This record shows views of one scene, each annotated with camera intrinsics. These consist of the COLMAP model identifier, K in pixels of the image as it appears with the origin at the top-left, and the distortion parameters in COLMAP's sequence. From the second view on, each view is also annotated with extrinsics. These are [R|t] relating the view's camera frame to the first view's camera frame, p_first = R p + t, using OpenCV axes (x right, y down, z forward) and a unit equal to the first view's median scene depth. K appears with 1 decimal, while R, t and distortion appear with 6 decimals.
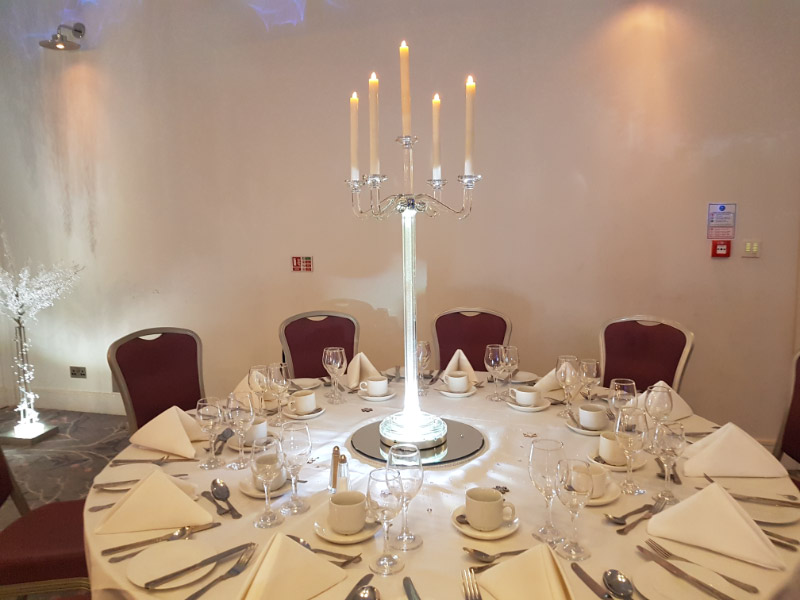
lens RADIAL K [[615.8, 0, 405.7], [0, 615.8, 303.5], [0, 0, 1]] dist [0.092642, -0.175986]
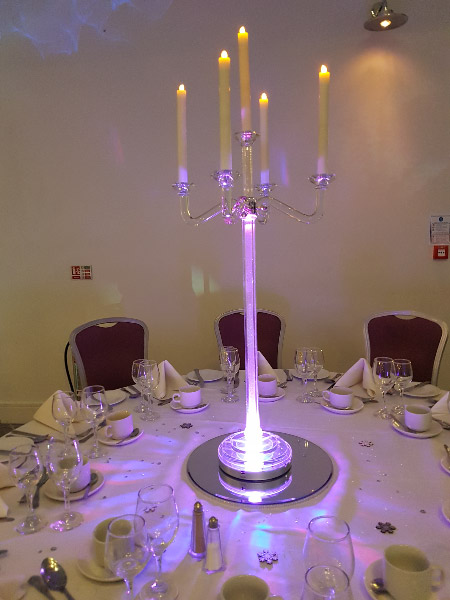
lens RADIAL K [[461.9, 0, 229.0], [0, 461.9, 289.4], [0, 0, 1]] dist [0.092642, -0.175986]
pose [[0.981260, -0.032513, 0.189928, -0.120035], [0.035682, 0.999275, -0.013286, -0.025097], [-0.189358, 0.019814, 0.981708, 0.257054]]
